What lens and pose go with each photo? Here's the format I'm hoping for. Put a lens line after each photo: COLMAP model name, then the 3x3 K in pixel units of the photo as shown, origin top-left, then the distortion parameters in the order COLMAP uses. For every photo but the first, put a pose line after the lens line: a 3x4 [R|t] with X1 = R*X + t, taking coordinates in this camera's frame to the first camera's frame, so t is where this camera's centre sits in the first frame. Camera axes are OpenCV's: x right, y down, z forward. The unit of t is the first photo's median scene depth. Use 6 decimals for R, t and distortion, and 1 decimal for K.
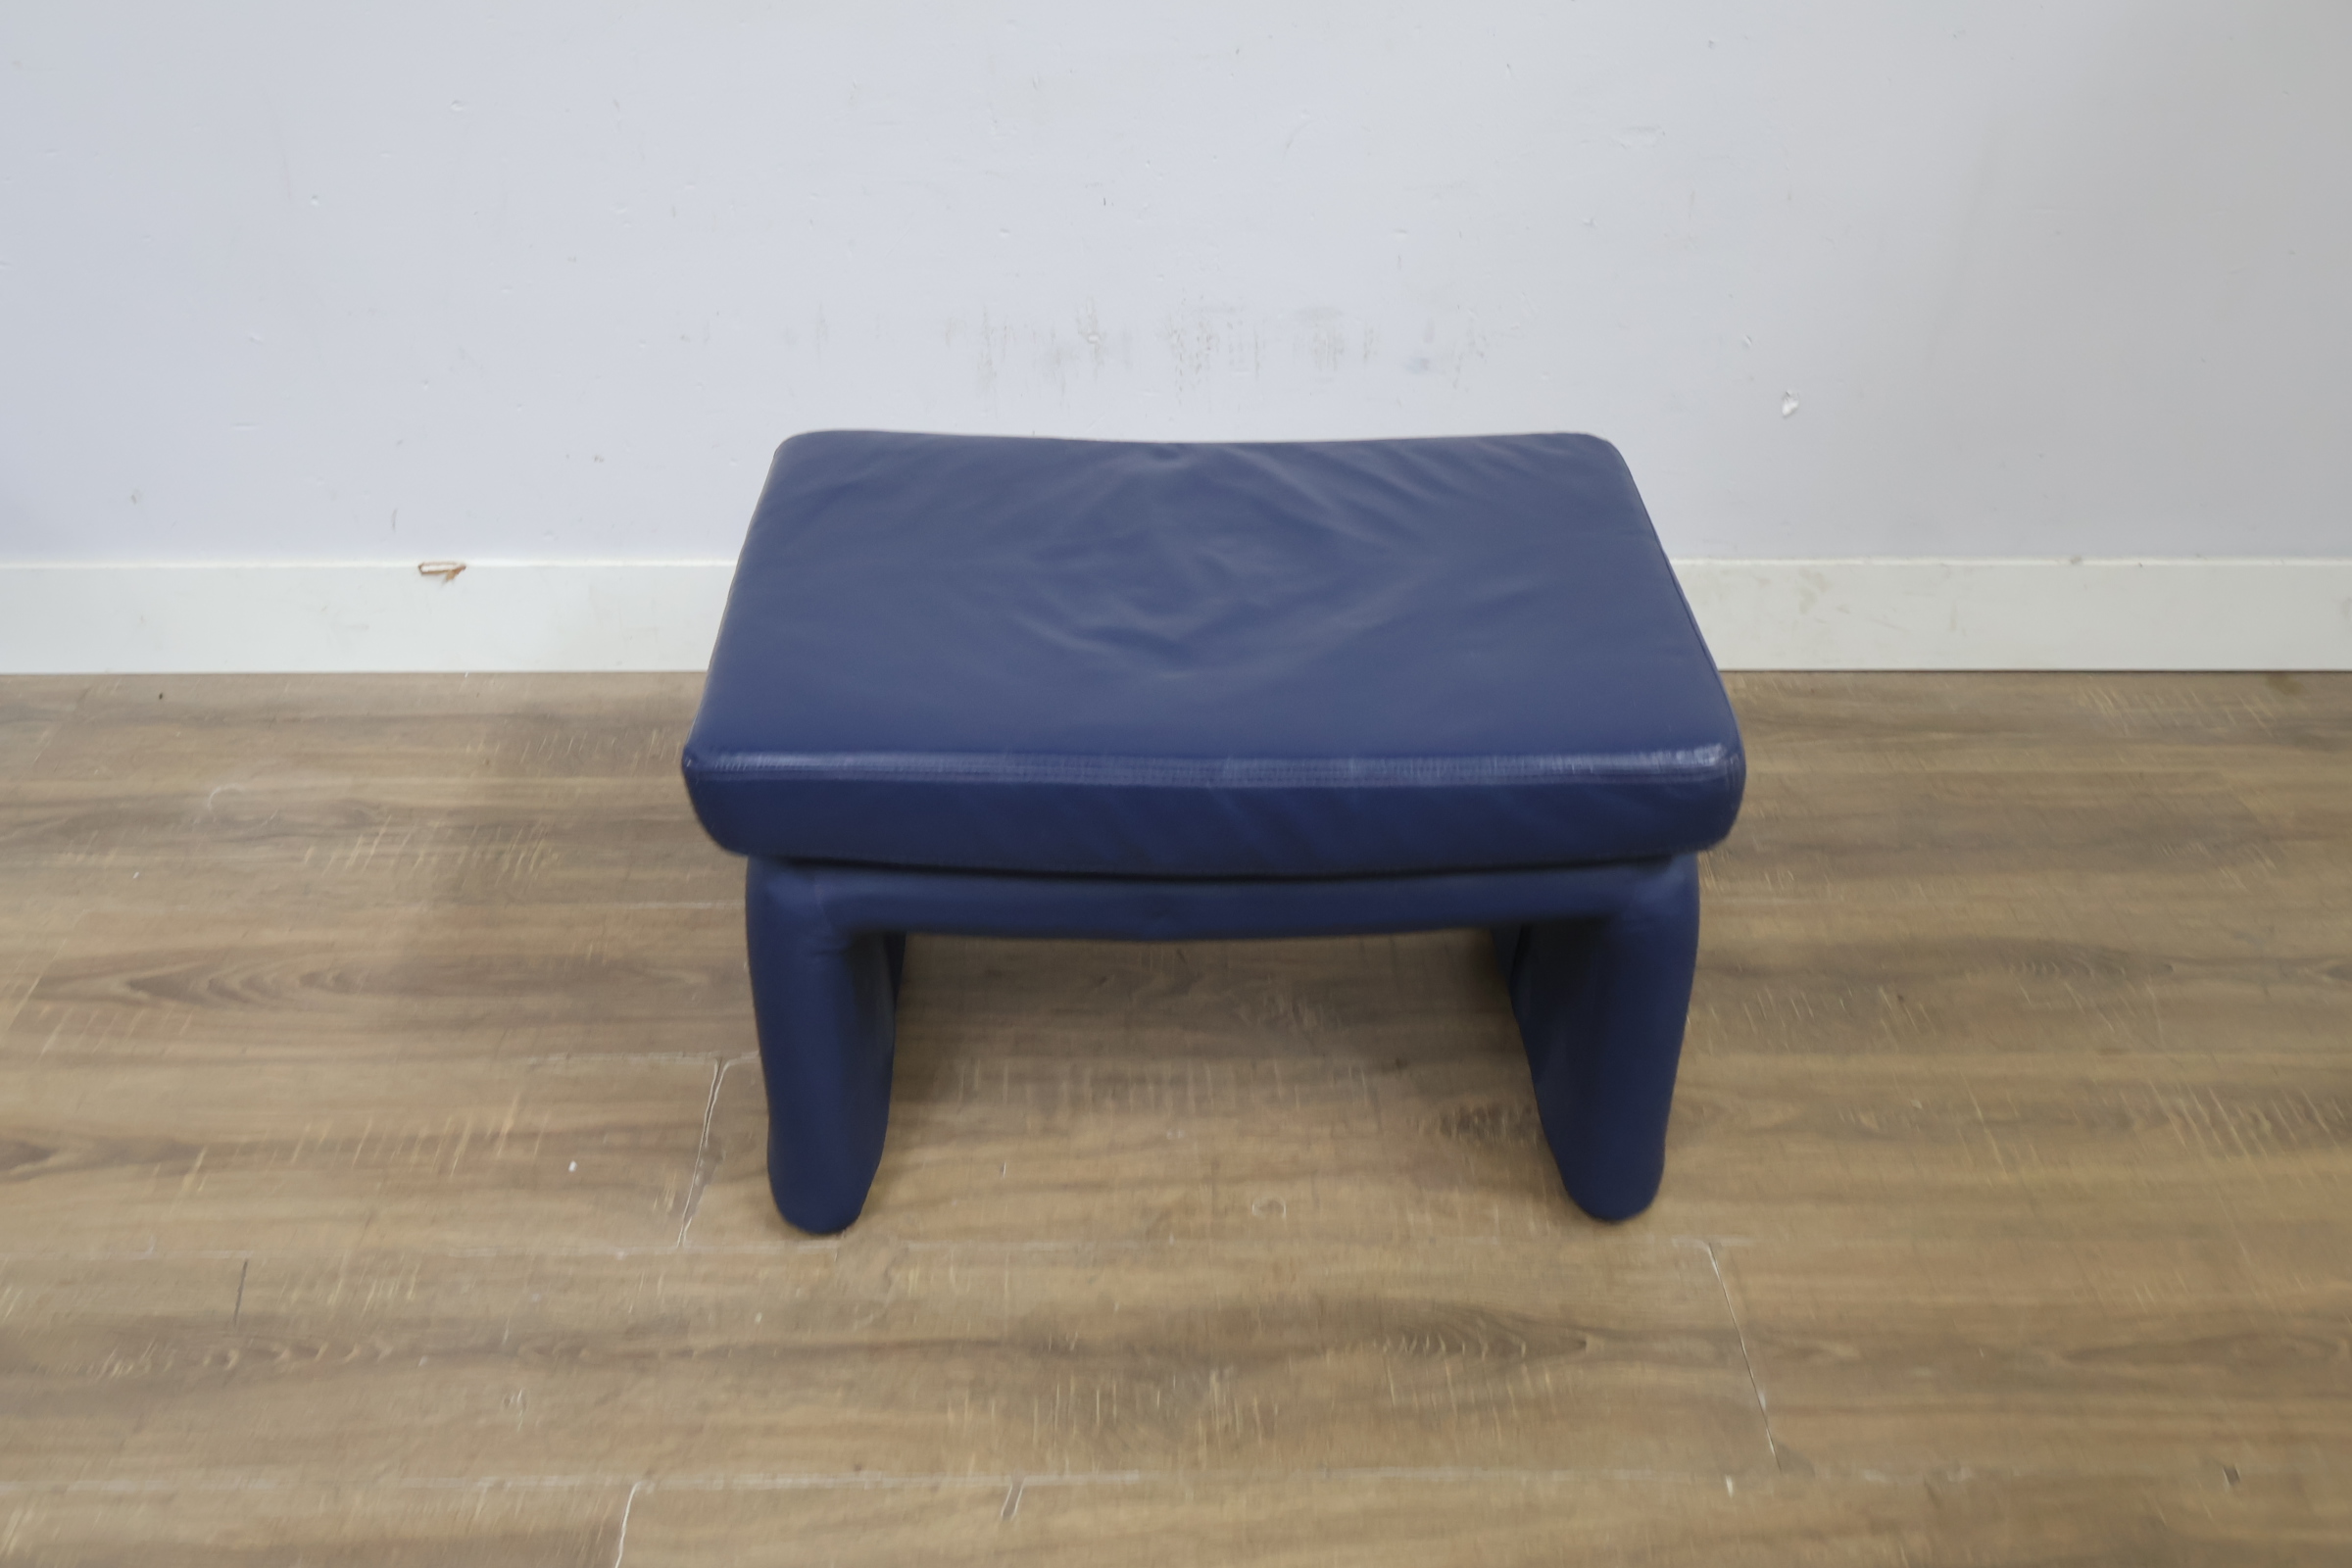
lens RADIAL K [[2209.6, 0, 1161.1], [0, 2209.6, 780.2], [0, 0, 1]] dist [-0.000060, 0.000000]
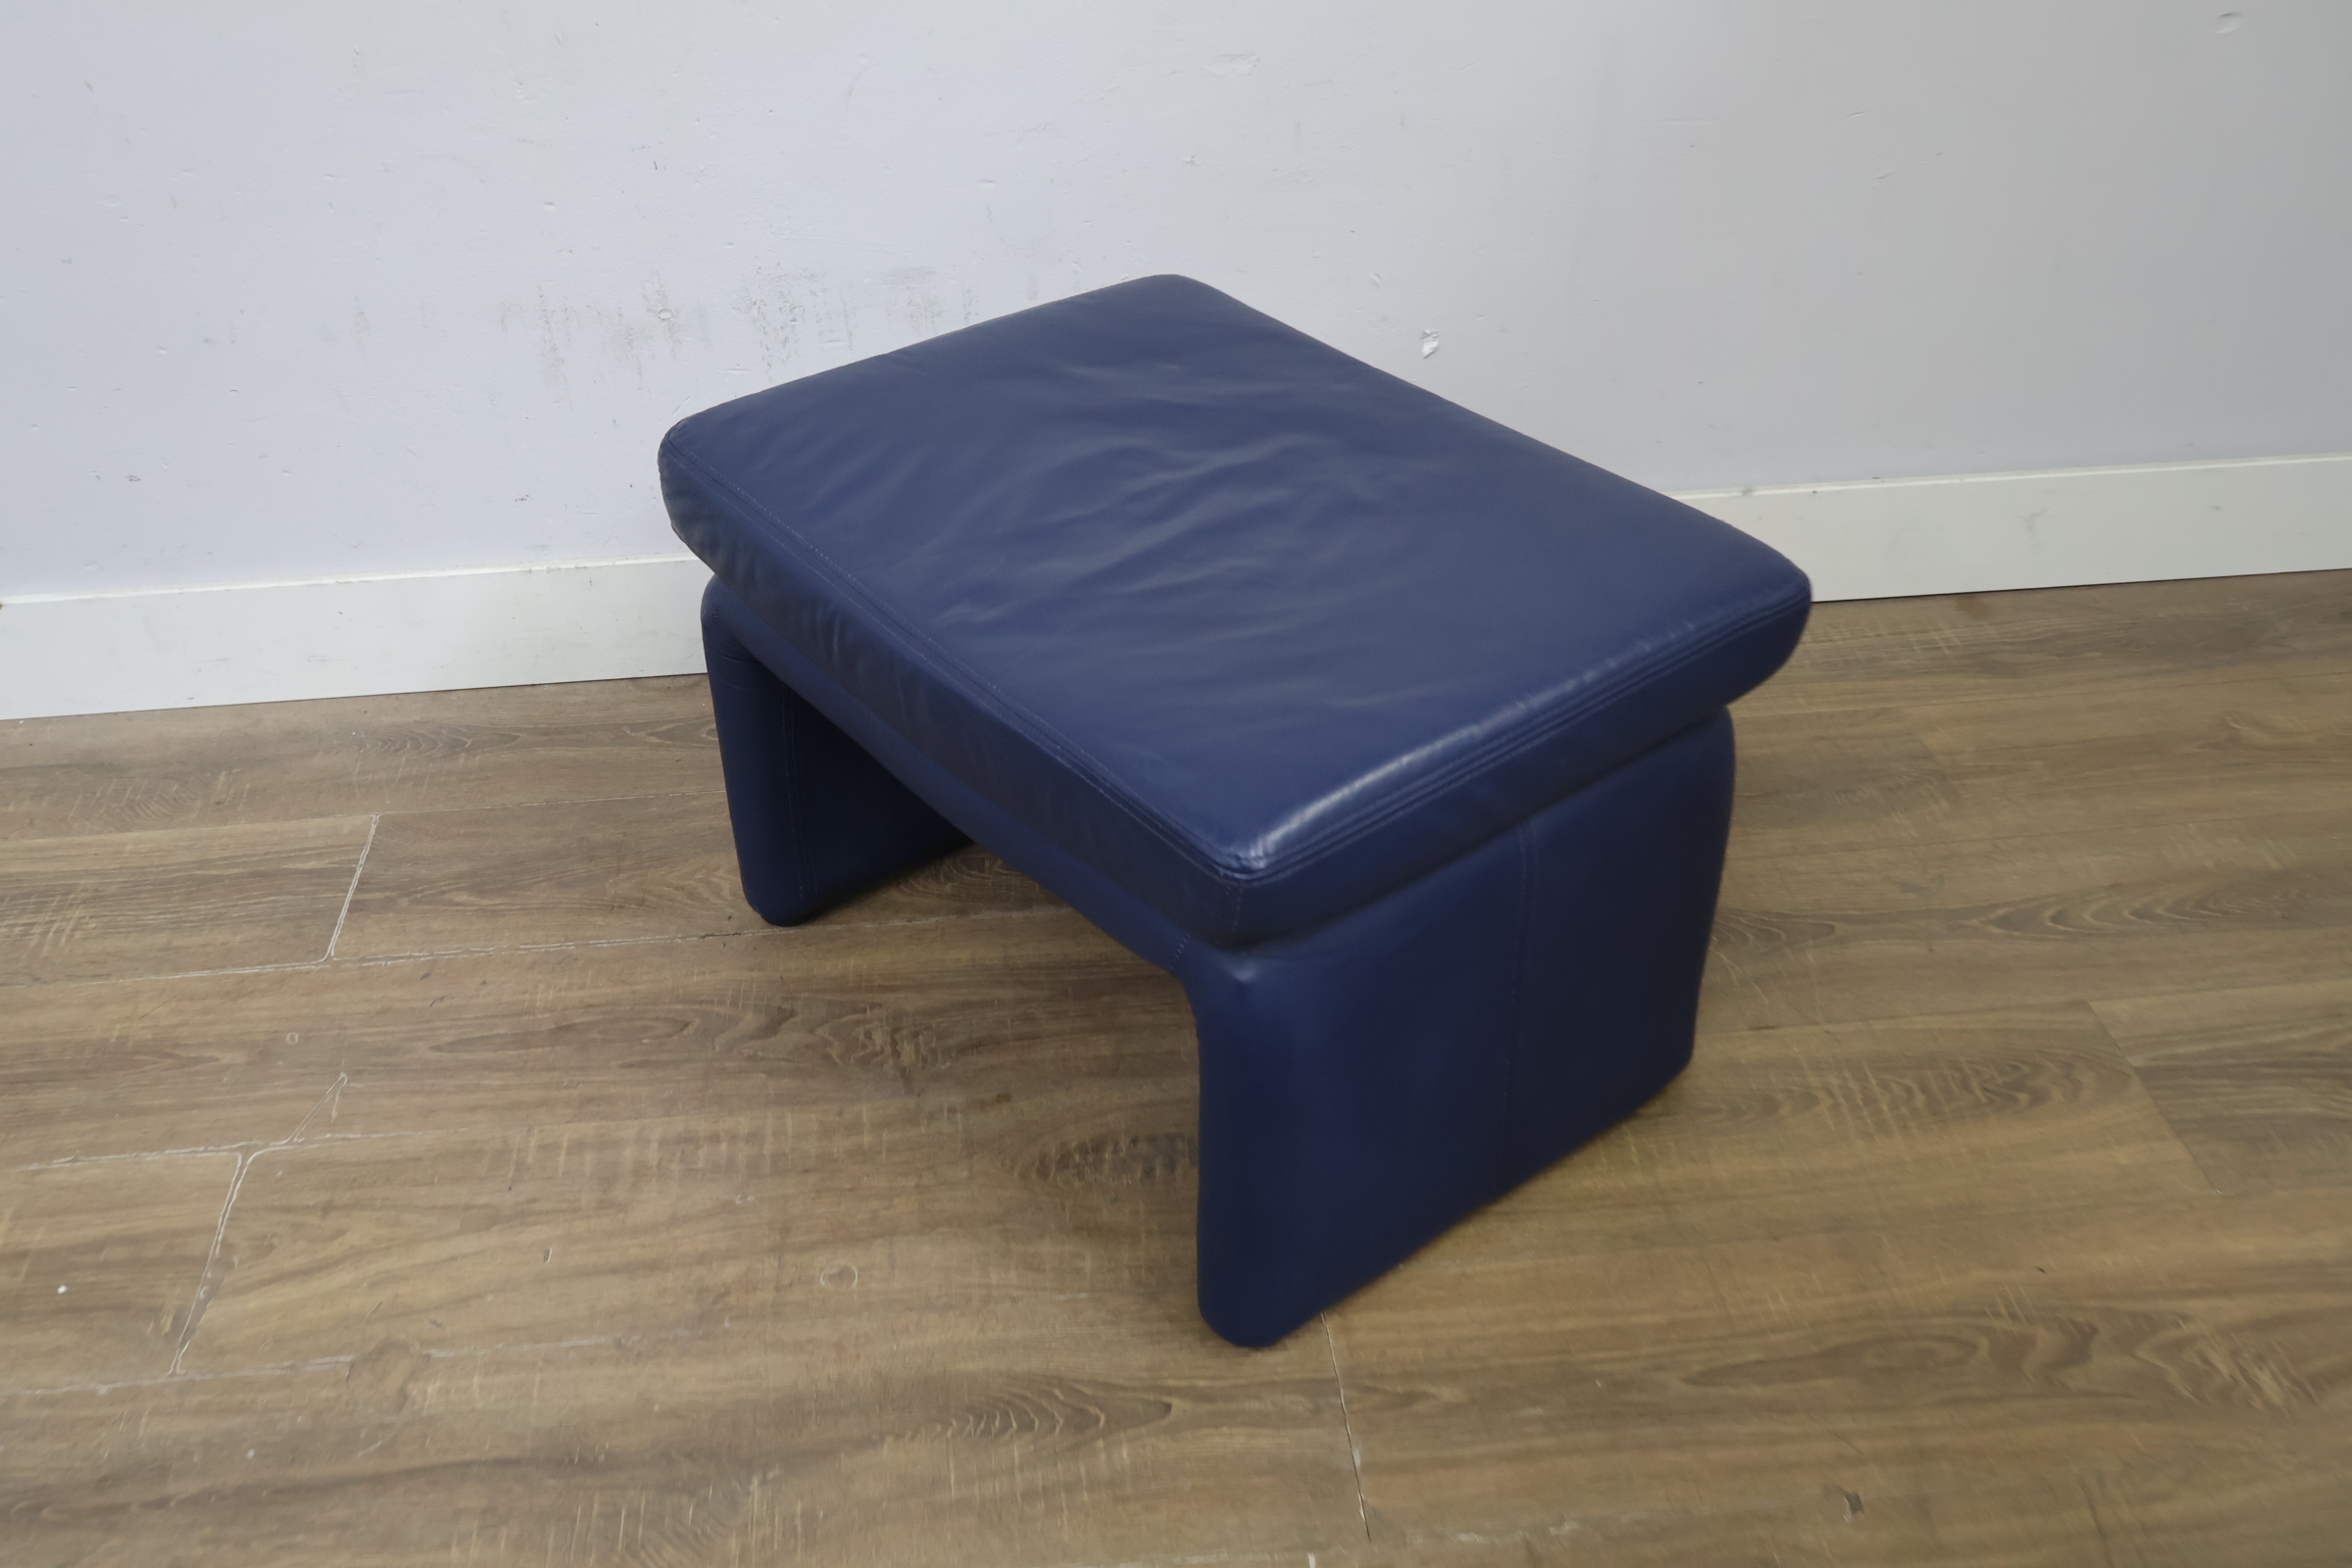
lens RADIAL K [[2209.6, 0, 1165.2], [0, 2209.6, 782.1], [0, 0, 1]] dist [-0.000060, 0.000000]
pose [[0.996496, -0.066861, 0.050252, 0.144546], [0.065255, 0.997325, 0.032933, -0.029717], [-0.052320, -0.029538, 0.998193, 0.086642]]
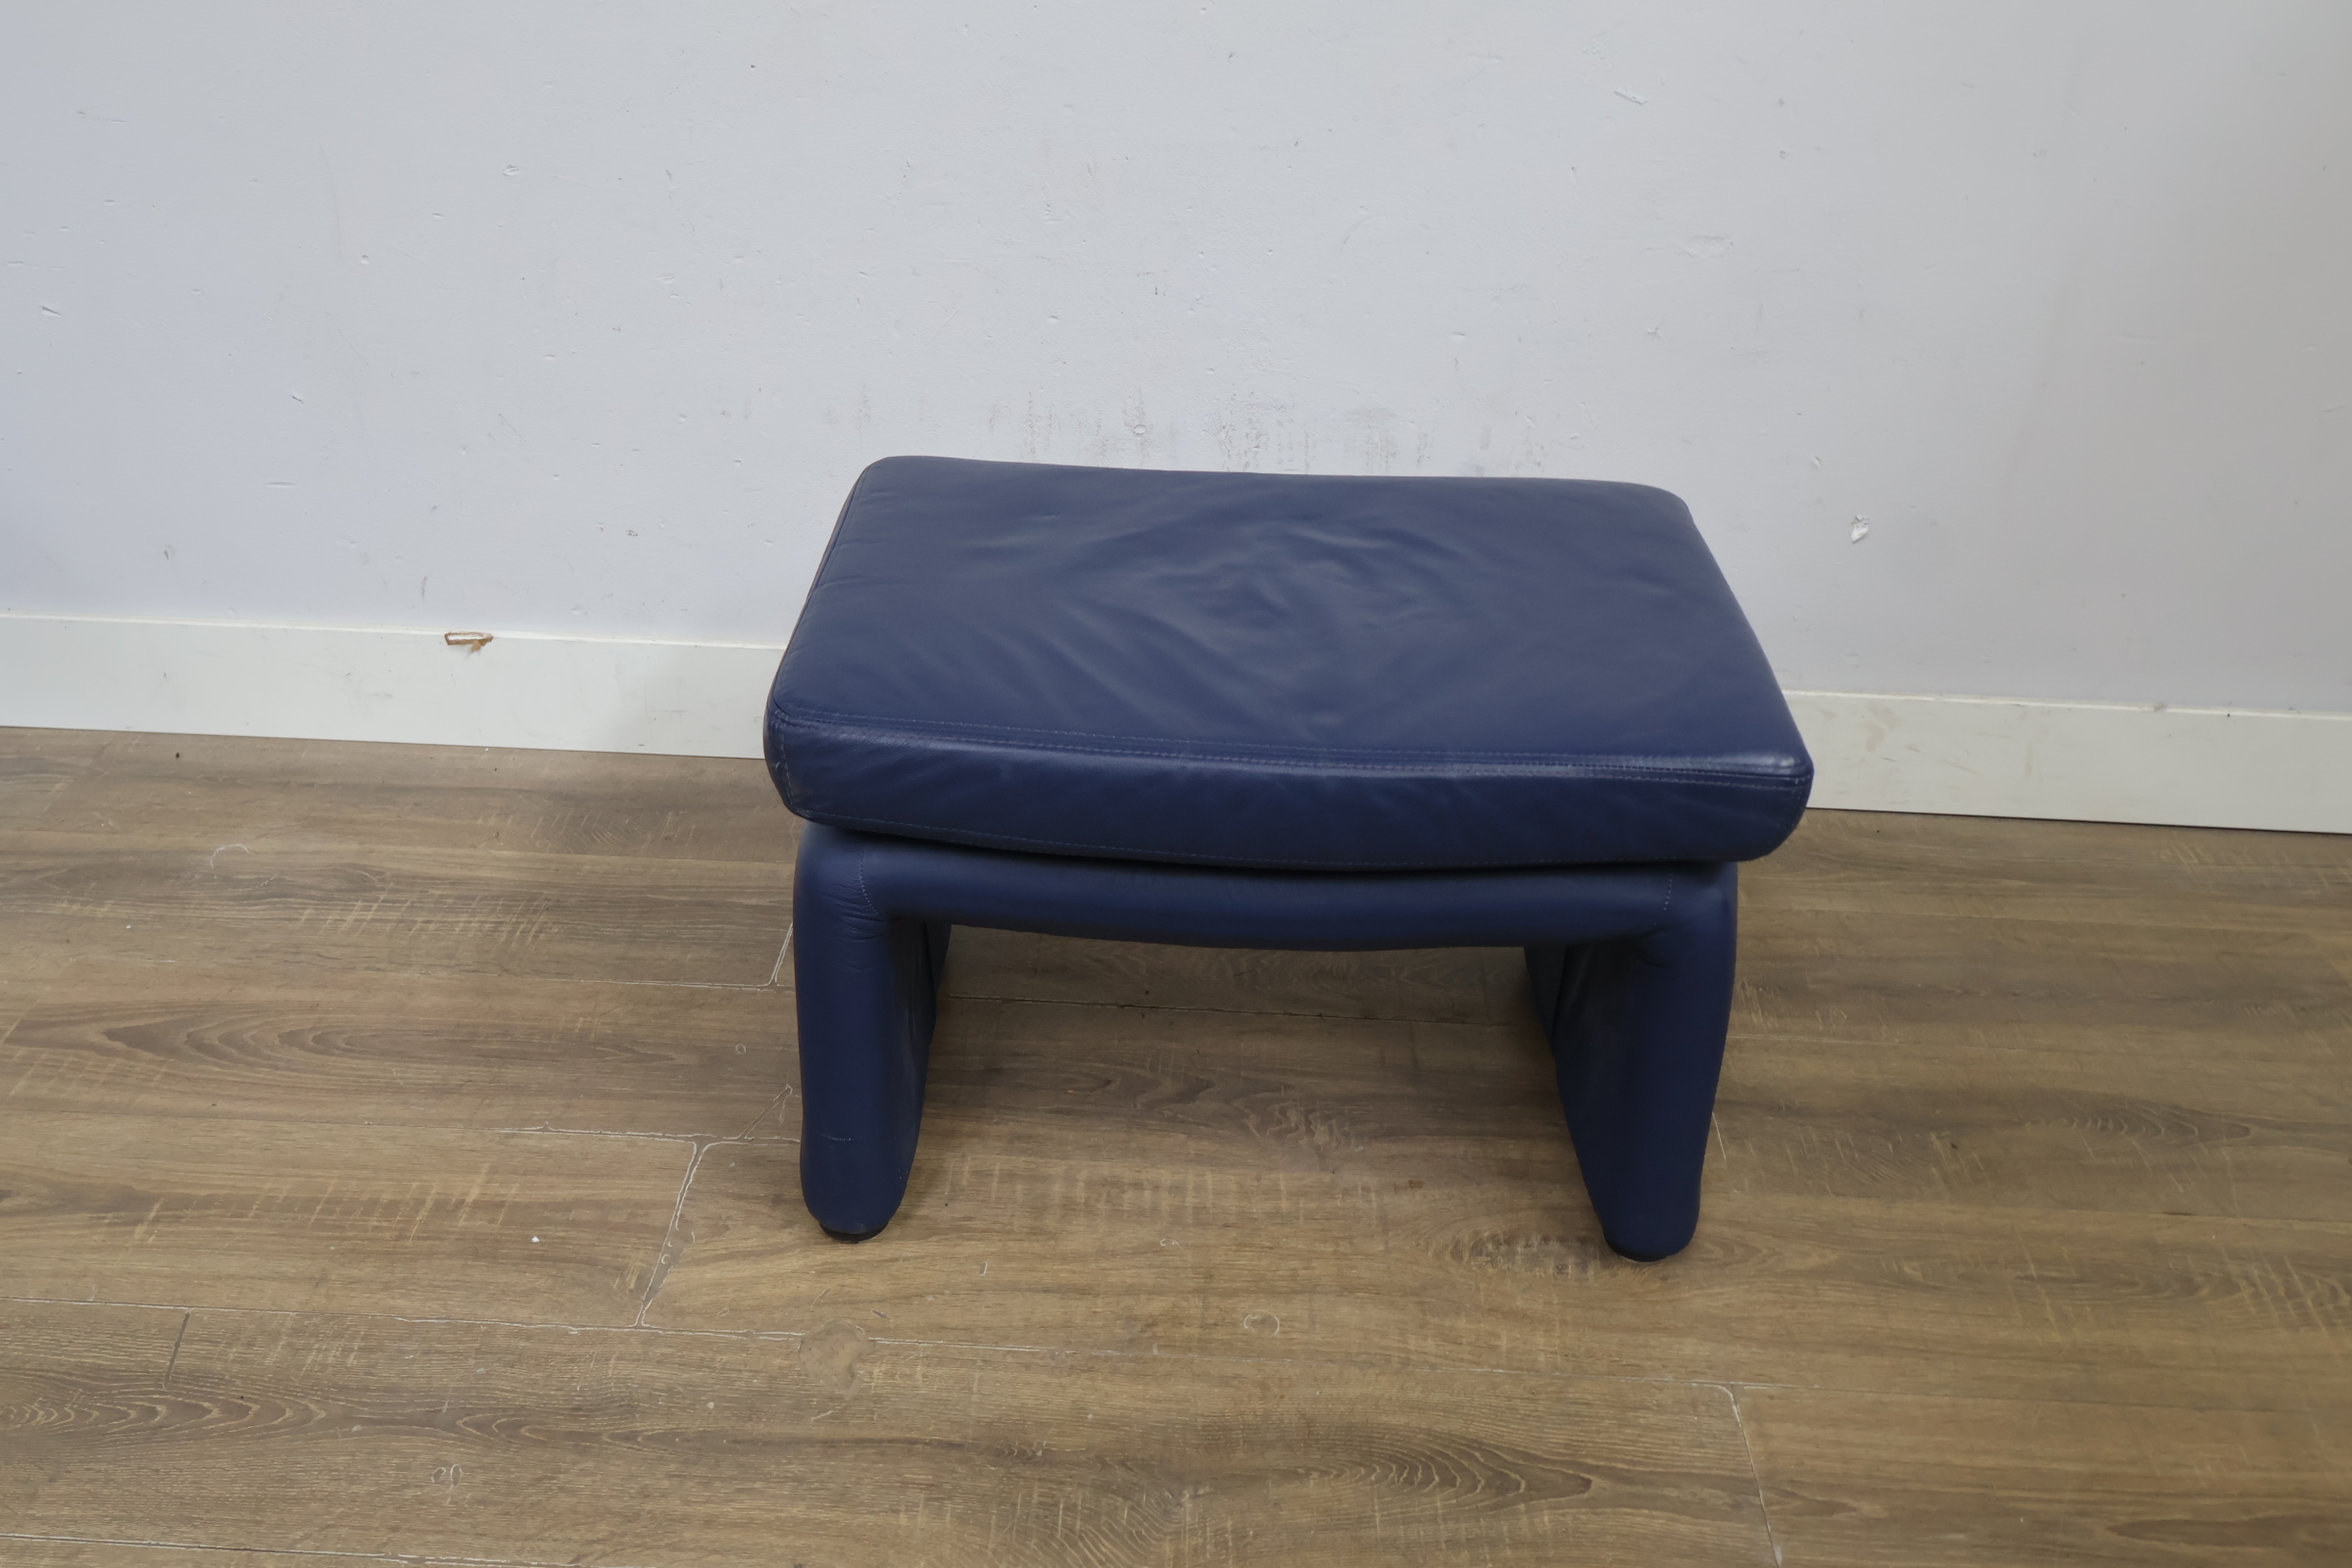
lens RADIAL K [[2264.8, 0, 1159.8], [0, 2264.8, 777.8], [0, 0, 1]] dist [-0.002102, 0.000000]
pose [[0.998041, 0.047202, -0.041064, 0.032853], [-0.050366, 0.995538, -0.079799, 0.039820], [0.037115, 0.081711, 0.995965, 0.018938]]
